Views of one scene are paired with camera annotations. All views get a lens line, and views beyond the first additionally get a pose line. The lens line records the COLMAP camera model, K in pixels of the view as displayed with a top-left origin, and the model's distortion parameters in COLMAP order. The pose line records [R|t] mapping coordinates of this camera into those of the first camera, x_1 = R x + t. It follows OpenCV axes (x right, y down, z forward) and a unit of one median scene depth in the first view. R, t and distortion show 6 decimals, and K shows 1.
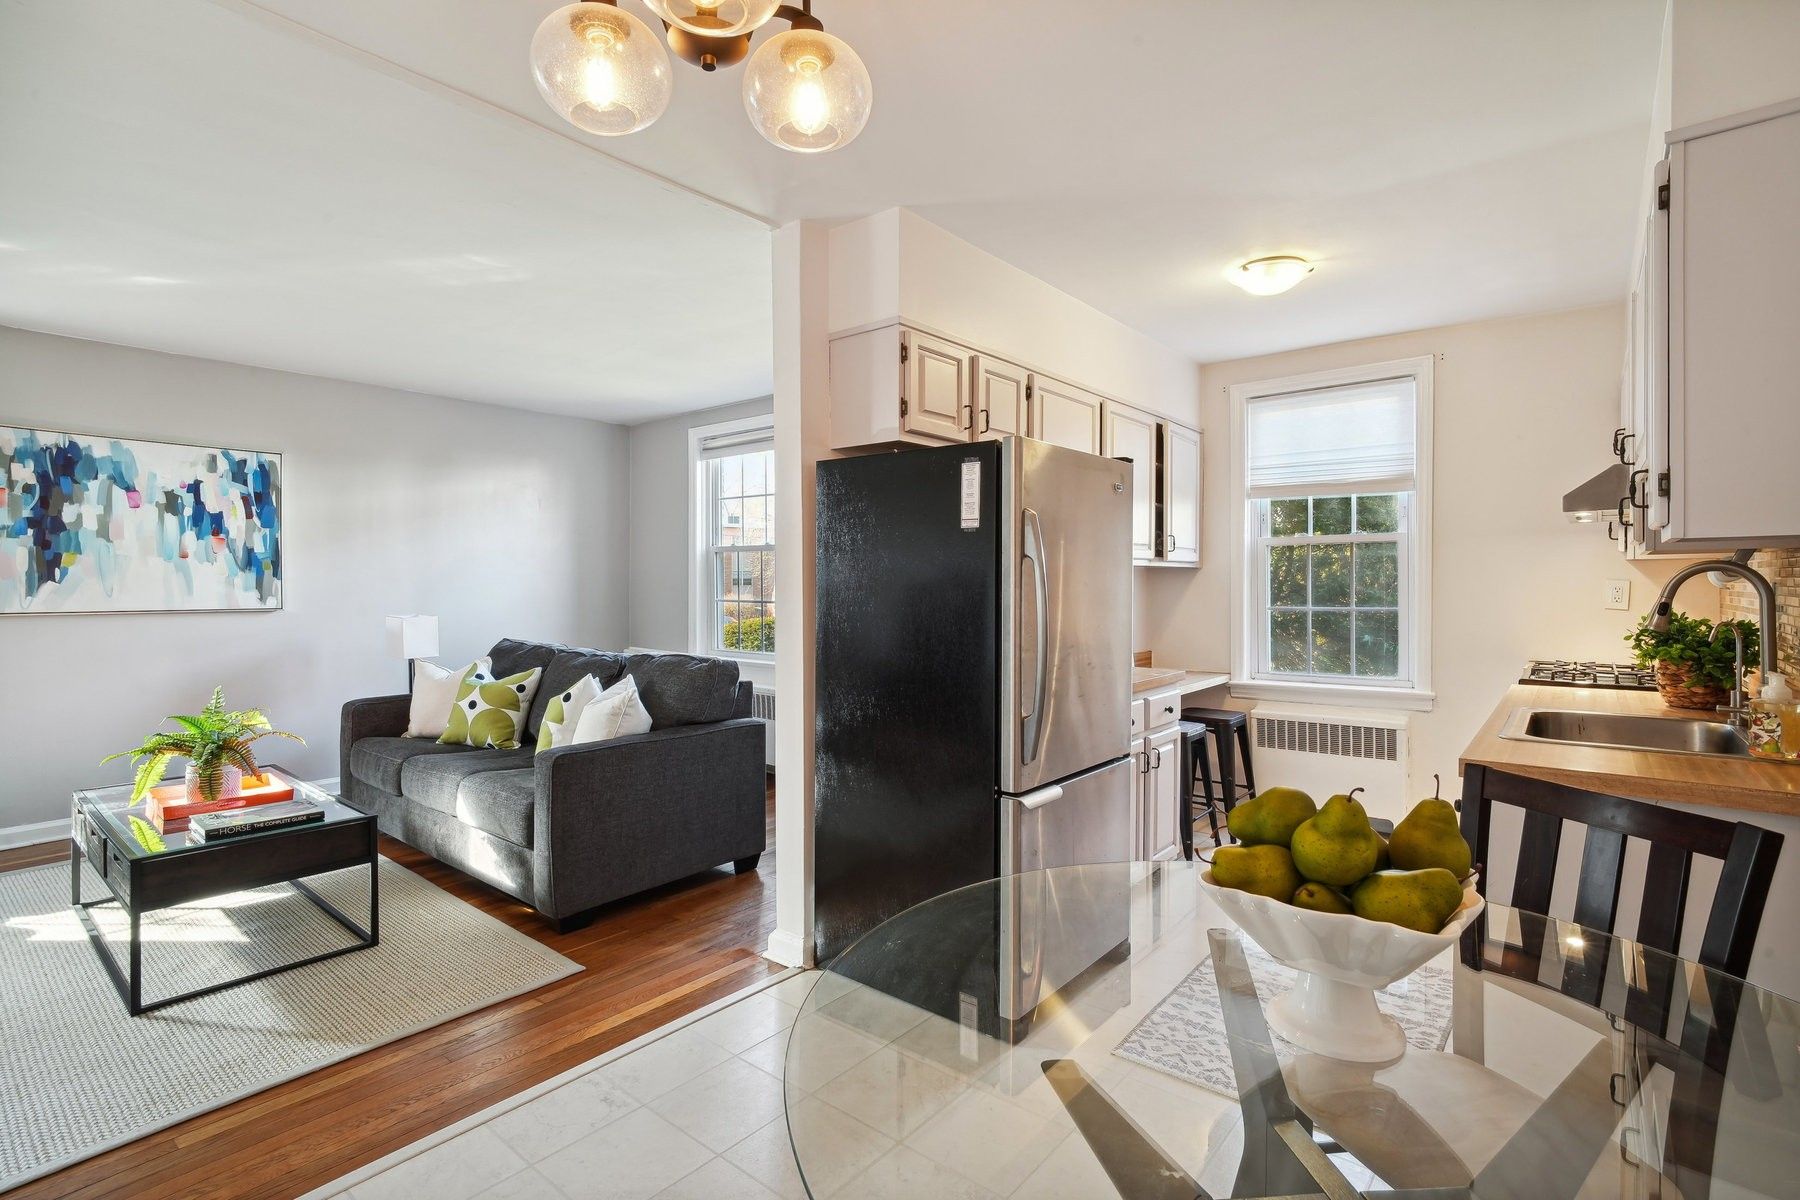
lens RADIAL K [[859.1, 0, 903.5], [0, 859.1, 591.9], [0, 0, 1]] dist [-0.014274, 0.009032]
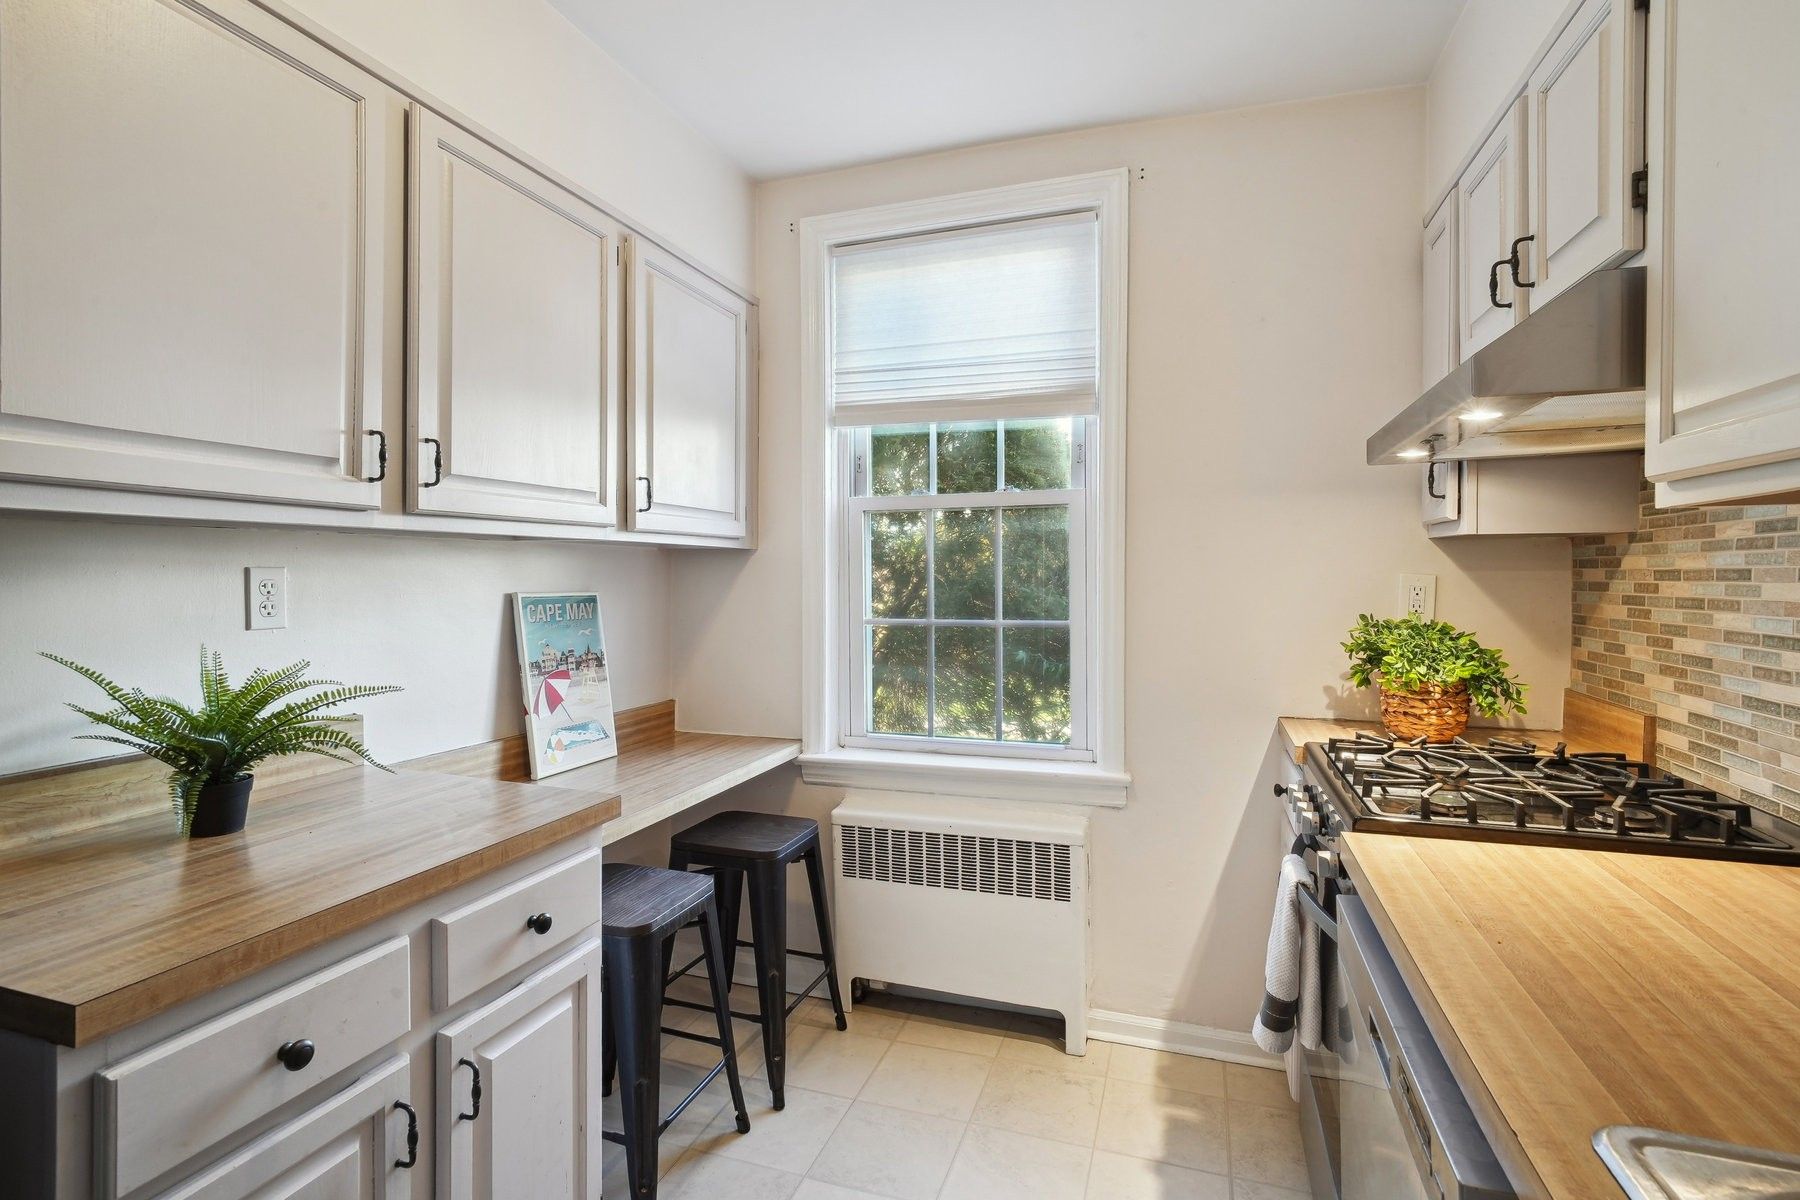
lens RADIAL K [[860.6, 0, 900.8], [0, 860.6, 578.2], [0, 0, 1]] dist [-0.002113, -0.000012]
pose [[0.937851, 0.000943, 0.347037, 0.273180], [0.001586, 0.999974, -0.007004, -0.006512], [-0.347034, 0.007119, 0.937825, 0.501086]]
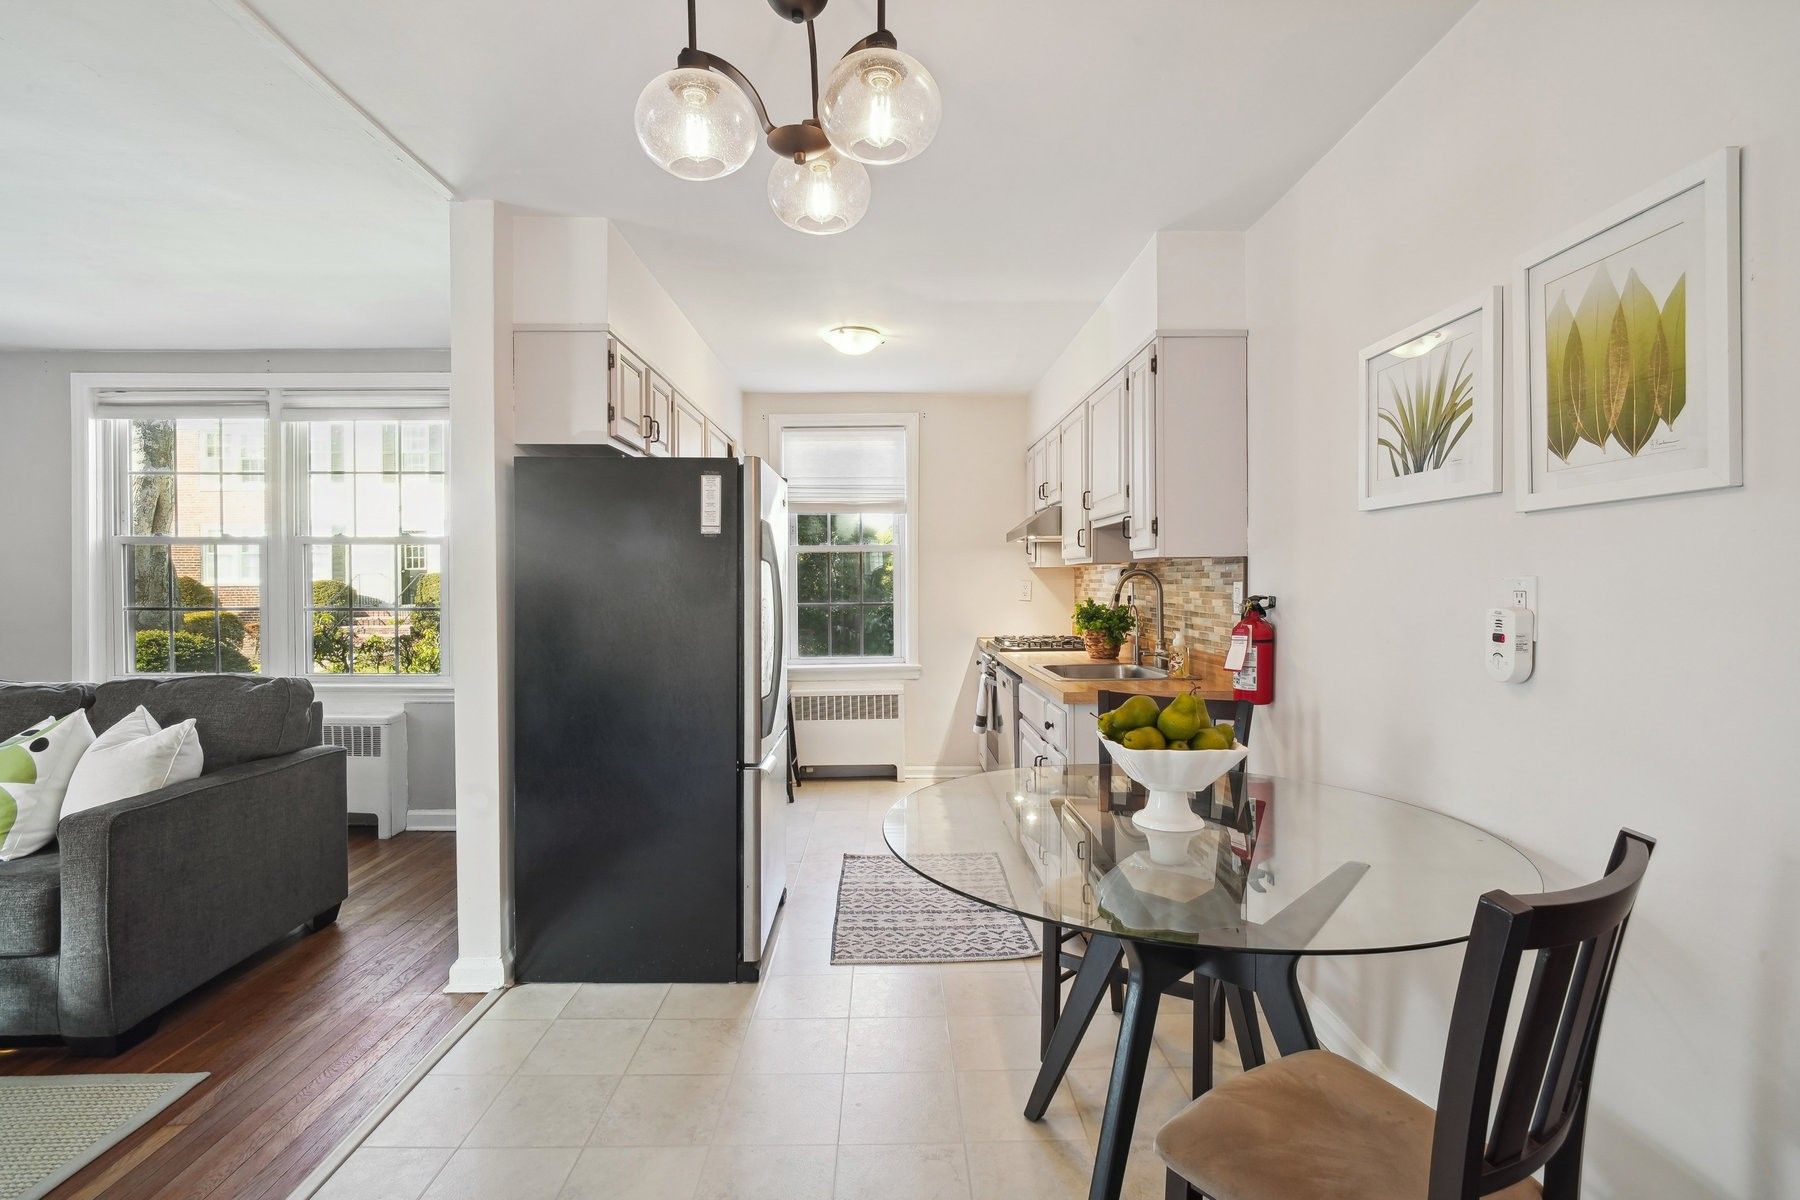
lens RADIAL K [[856.3, 0, 903.0], [0, 856.3, 591.5], [0, 0, 1]] dist [-0.011569, -0.000300]
pose [[0.762150, -0.007779, 0.647354, -0.256101], [0.009669, 0.999953, 0.000632, 0.001340], [-0.647329, 0.005778, 0.762189, -0.005022]]
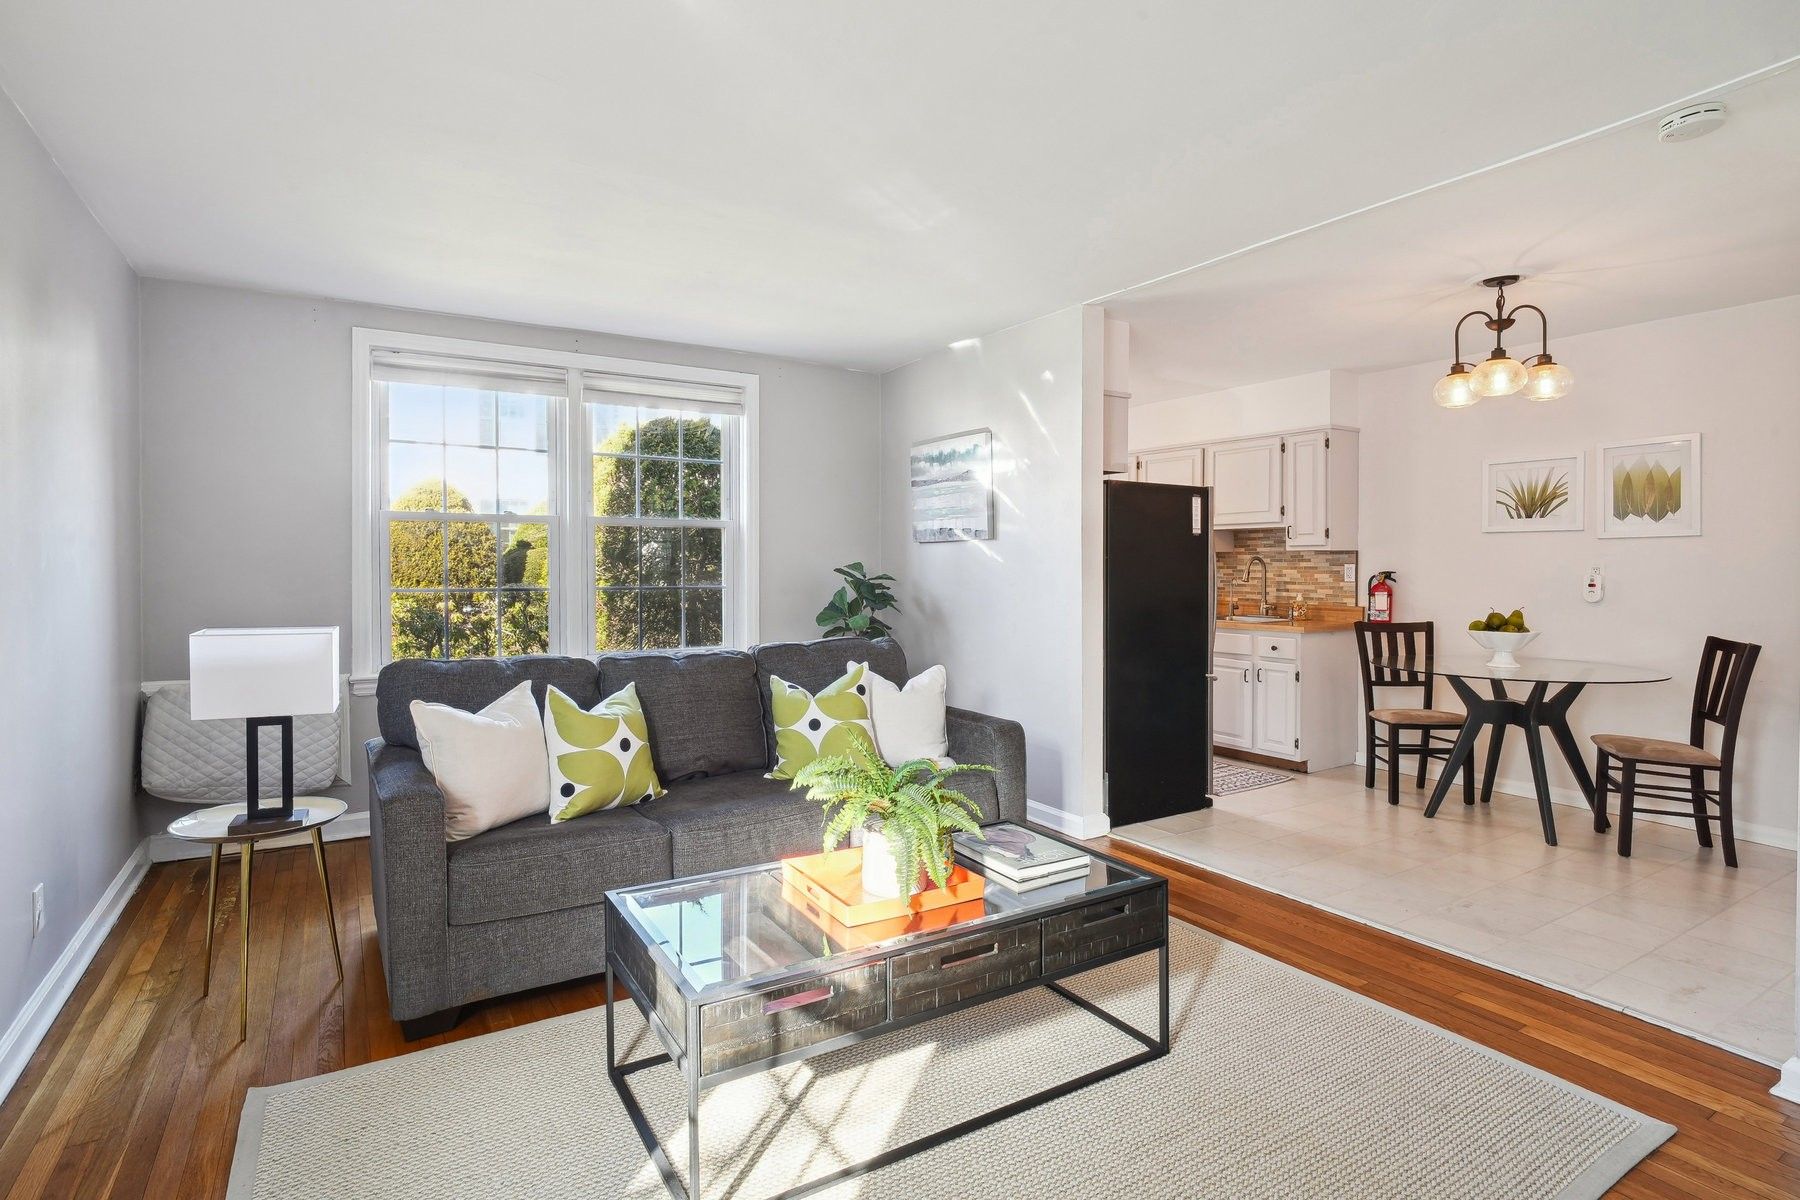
lens RADIAL K [[909.2, 0, 895.4], [0, 909.2, 580.9], [0, 0, 1]] dist [-0.020207, 0.012215]
pose [[0.316946, -0.015916, 0.948310, -1.097566], [0.011294, 0.999852, 0.013006, -0.003764], [-0.948376, 0.006588, 0.317079, 0.565166]]
